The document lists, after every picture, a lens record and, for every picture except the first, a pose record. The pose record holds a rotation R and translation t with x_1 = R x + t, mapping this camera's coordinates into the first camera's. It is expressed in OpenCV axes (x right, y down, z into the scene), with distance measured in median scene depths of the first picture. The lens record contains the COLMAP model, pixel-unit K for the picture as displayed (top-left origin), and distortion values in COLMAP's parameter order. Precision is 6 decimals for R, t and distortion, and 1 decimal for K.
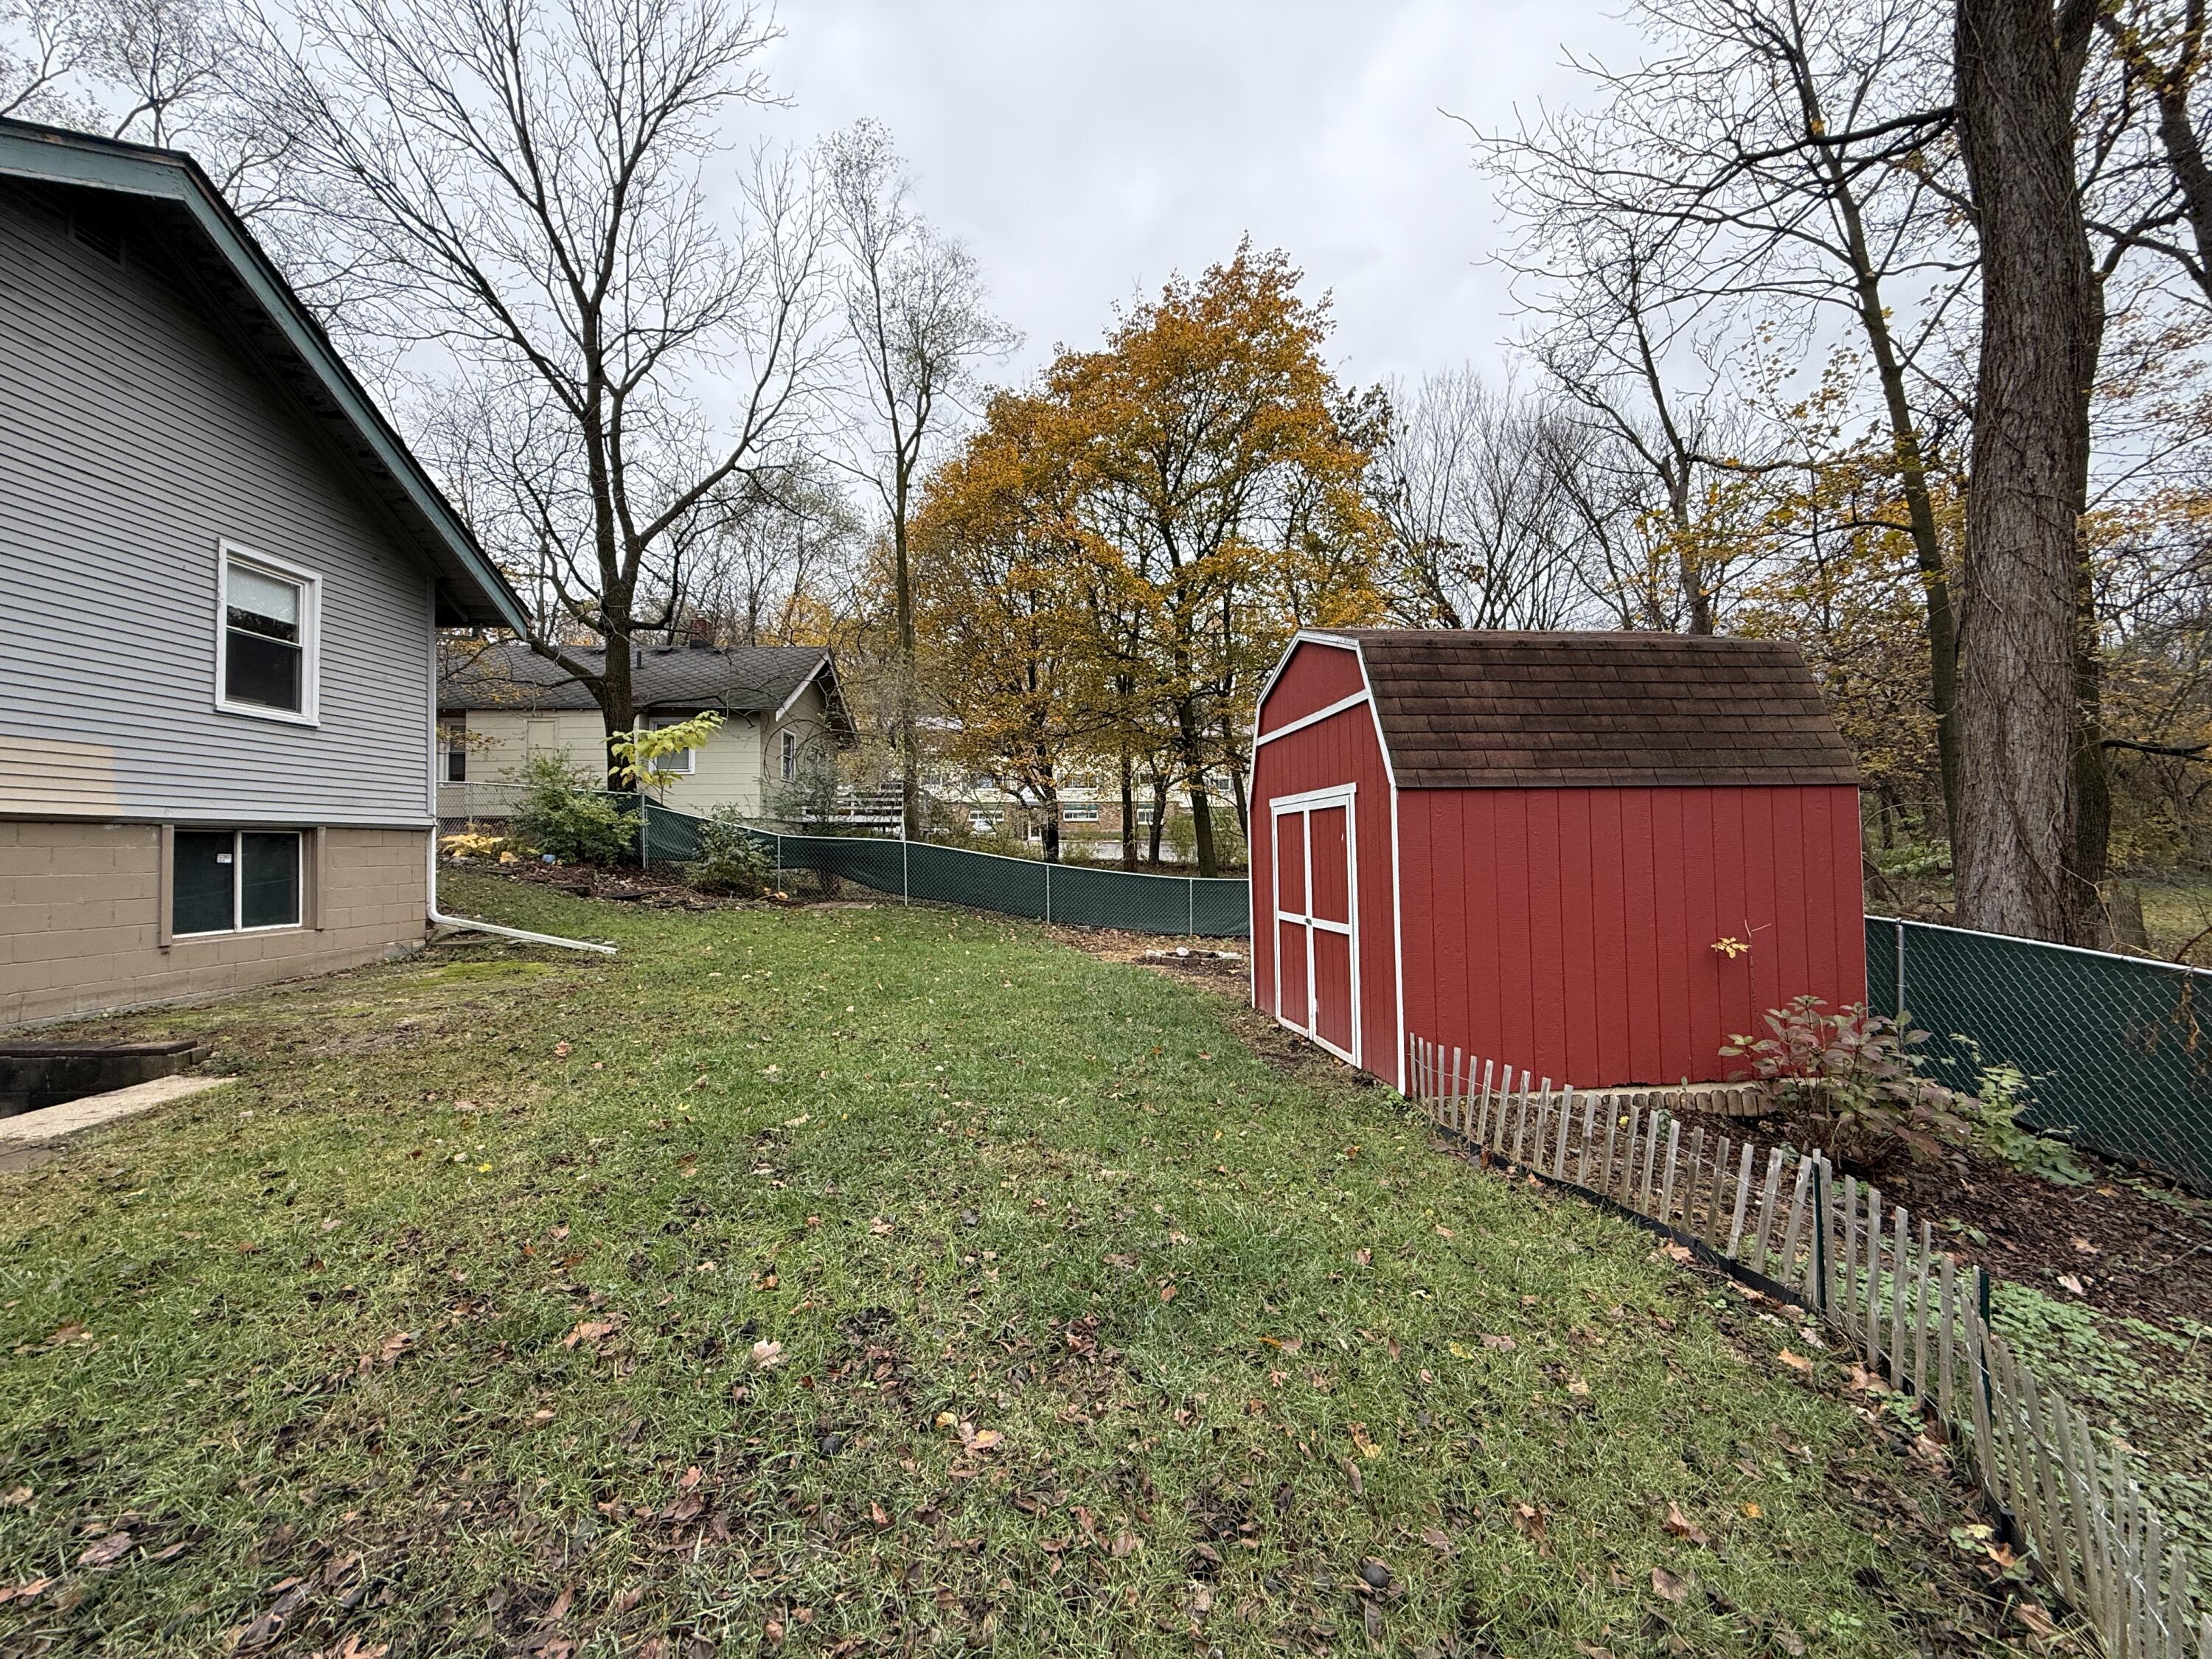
lens RADIAL K [[879.0, 0, 1096.3], [0, 879.0, 828.2], [0, 0, 1]] dist [0.000321, -0.000135]
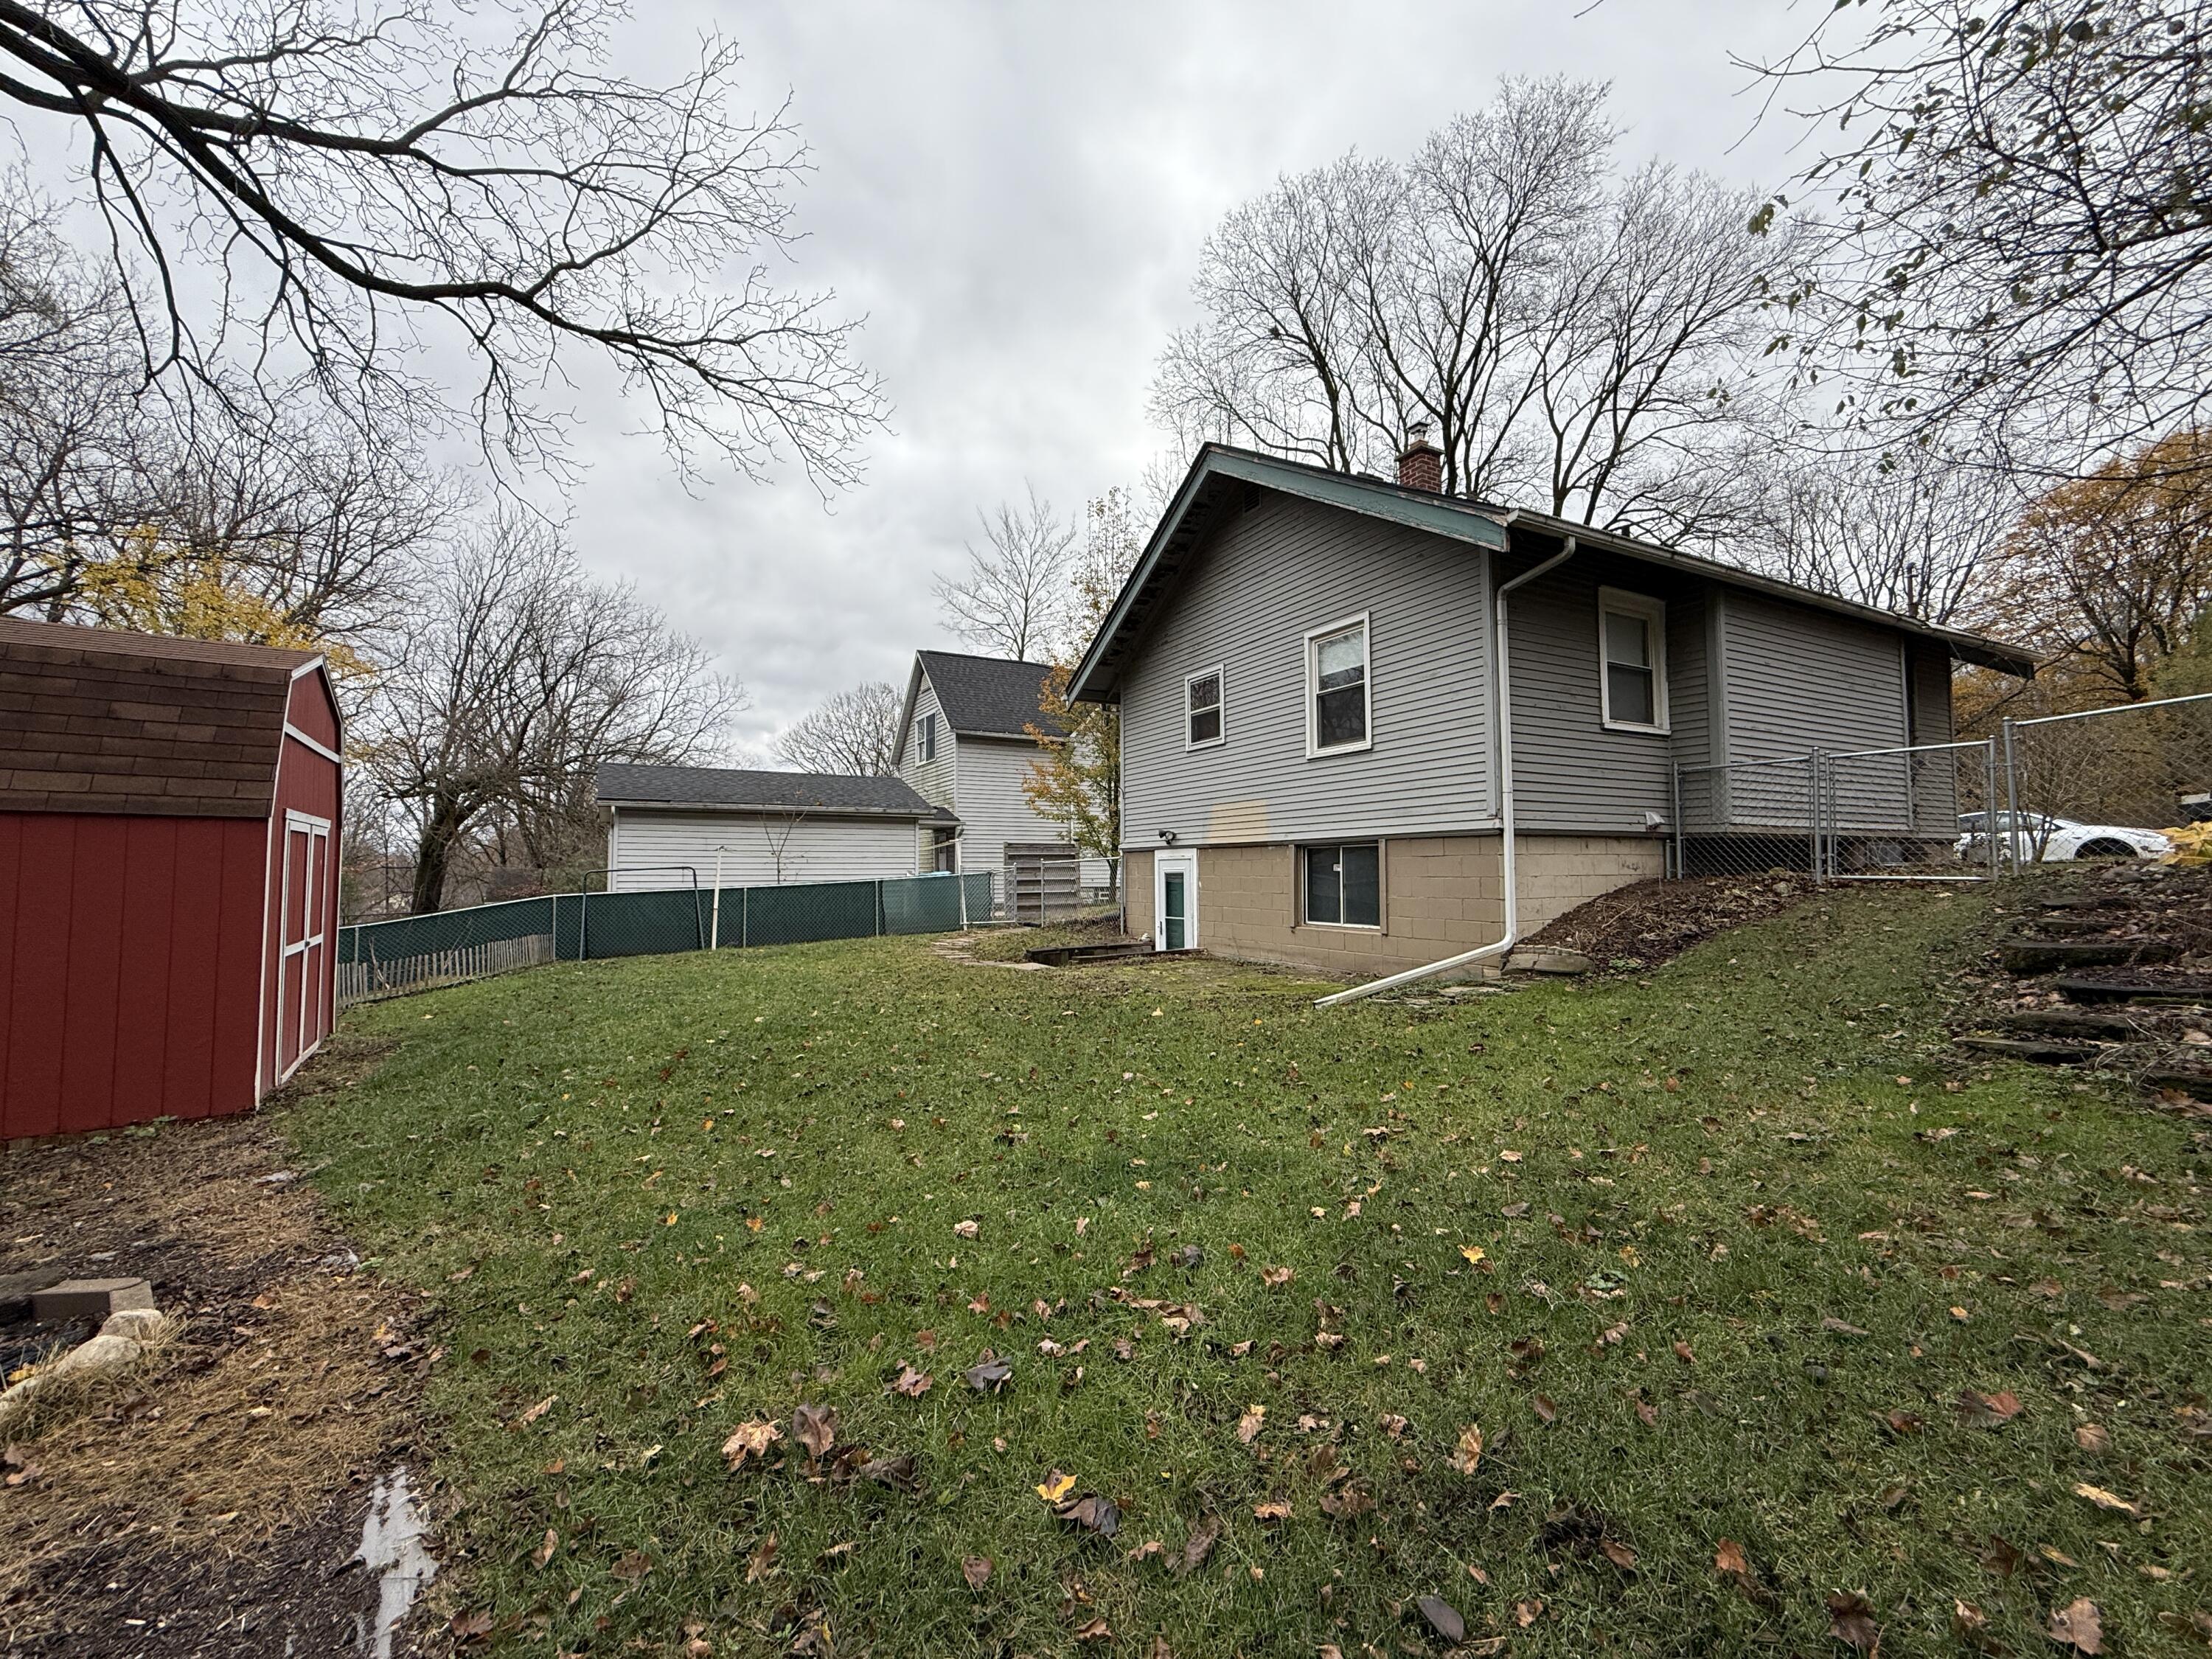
lens RADIAL K [[879.0, 0, 1113.9], [0, 879.0, 821.4], [0, 0, 1]] dist [0.000321, -0.000135]
pose [[-0.881411, -0.008779, -0.472269, -0.080350], [0.027534, 0.997172, -0.069924, 0.044047], [0.471547, -0.074636, -0.878677, 1.808915]]
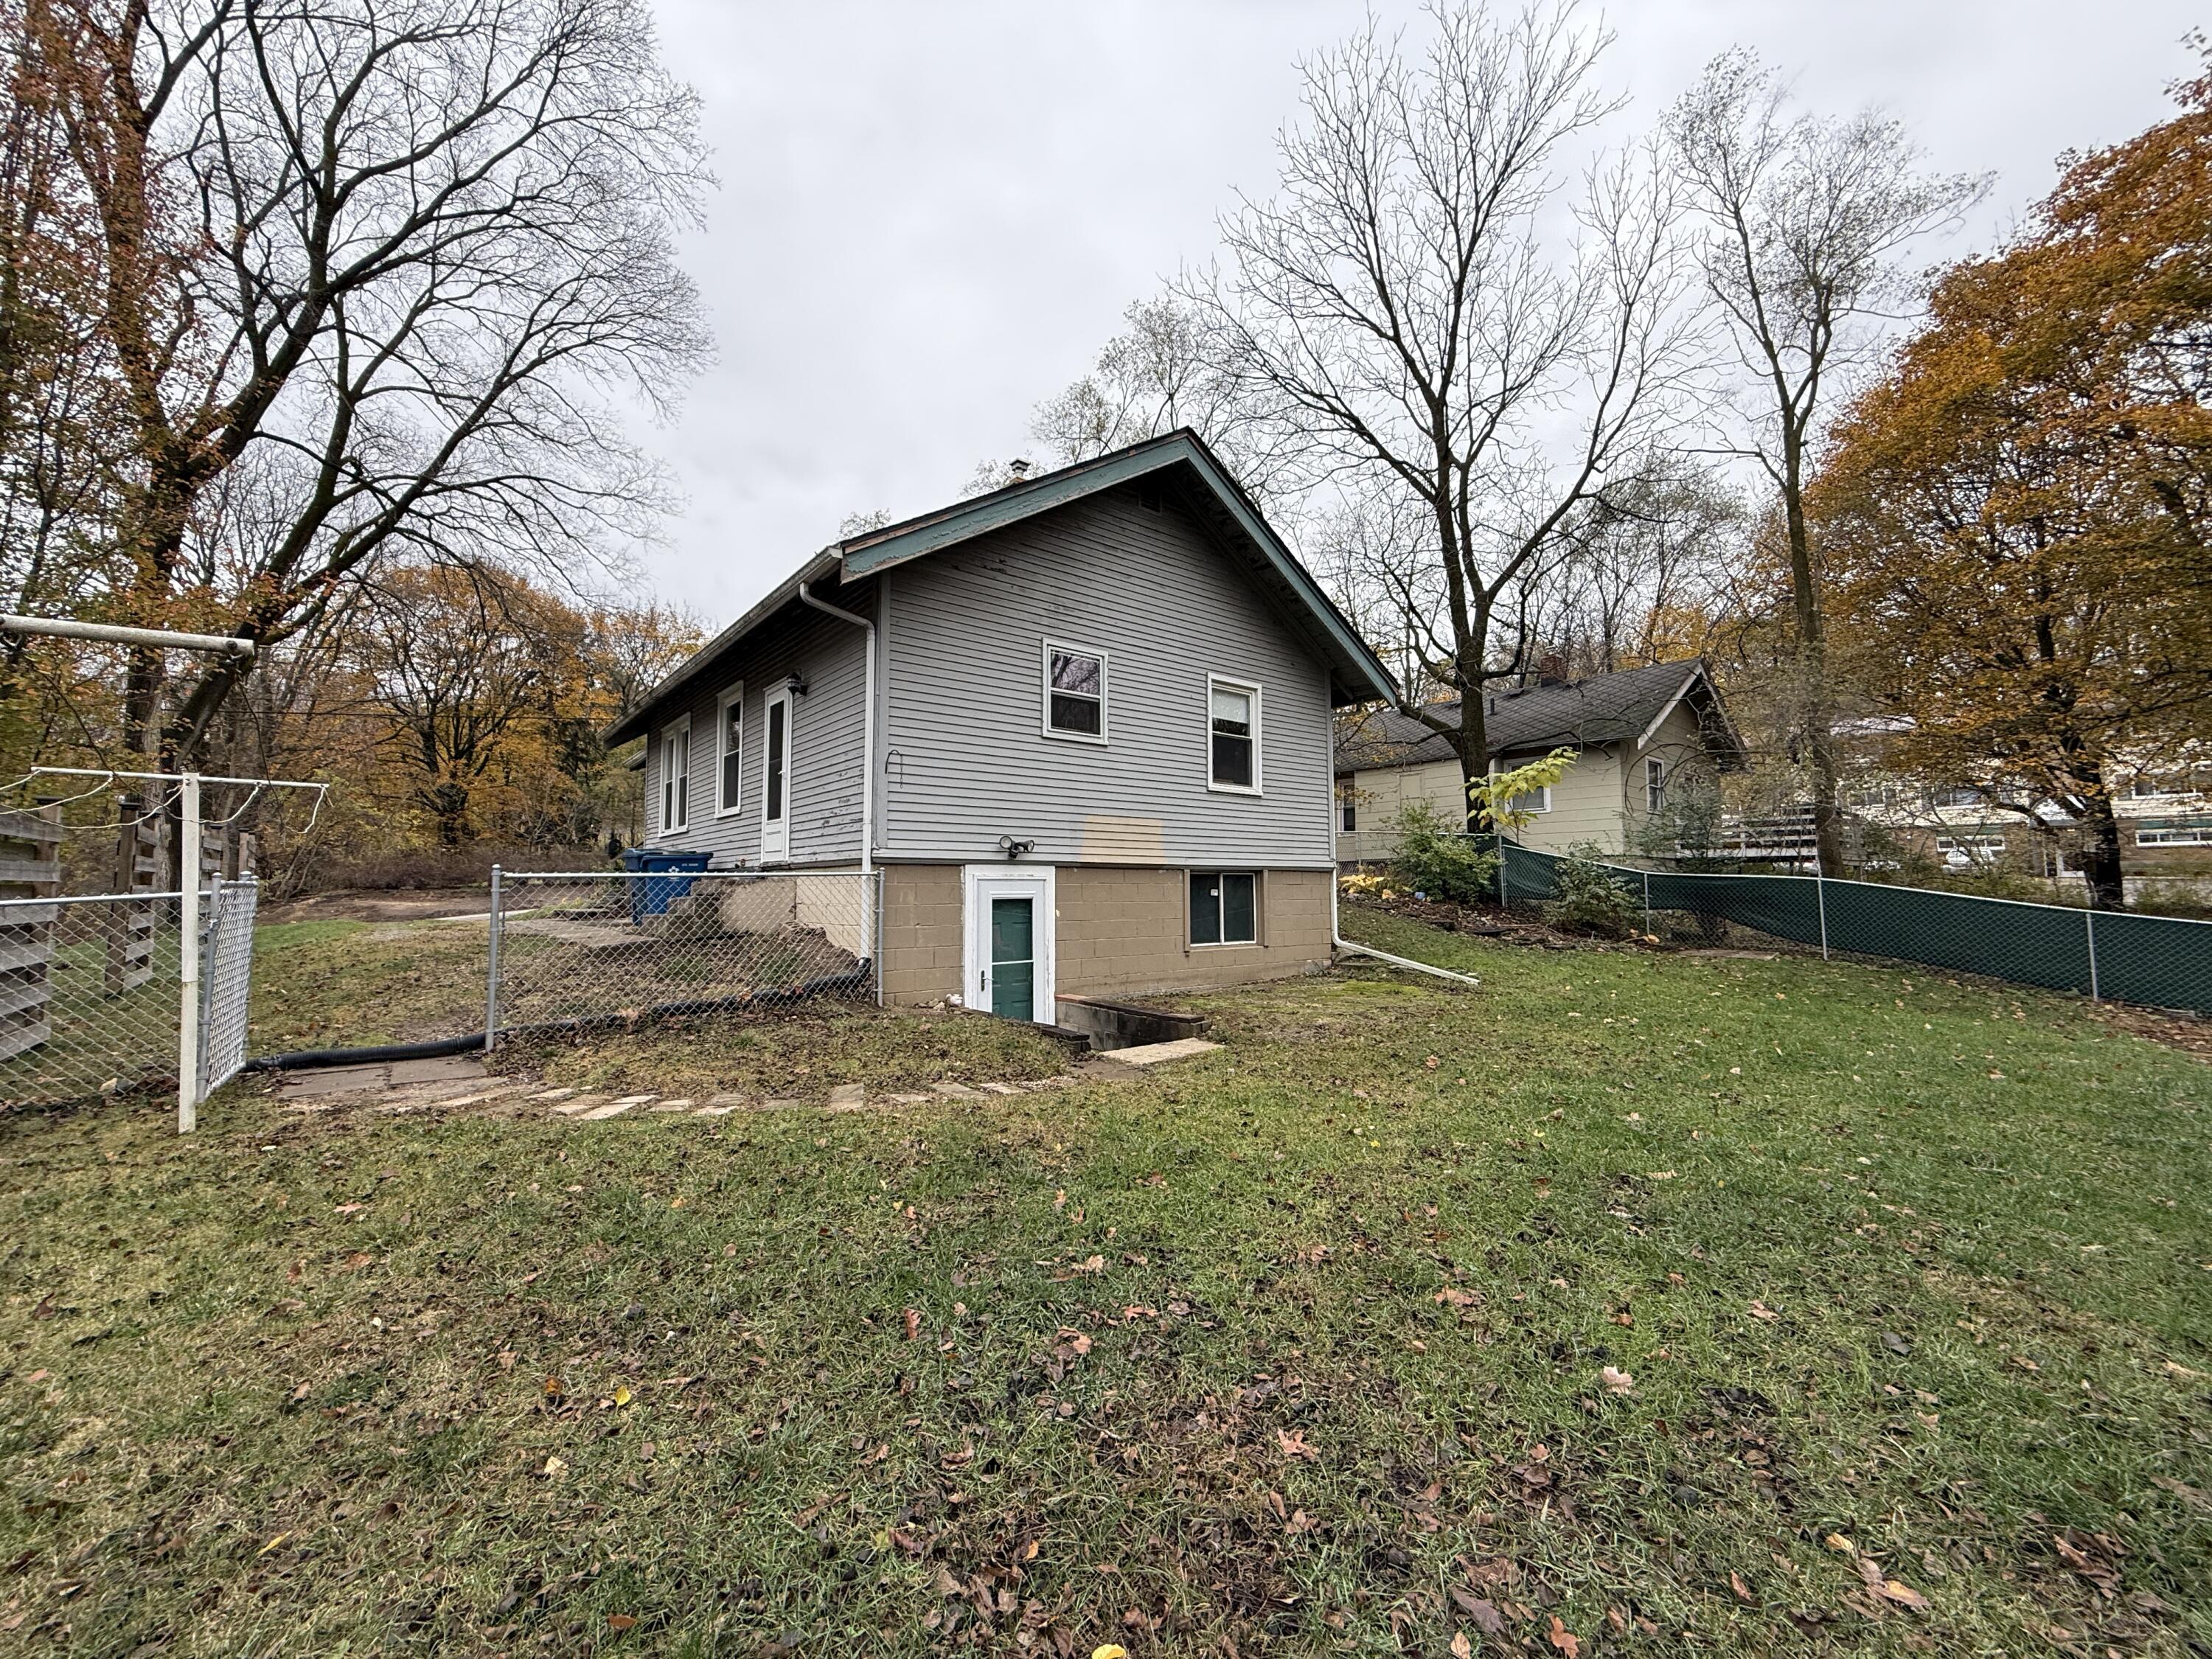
lens RADIAL K [[879.0, 0, 1102.5], [0, 879.0, 838.9], [0, 0, 1]] dist [0.000321, -0.000135]
pose [[0.617985, -0.041668, -0.785085, 0.024949], [0.015938, 0.999053, -0.040478, 0.001952], [0.786028, 0.012502, 0.618064, -0.030868]]
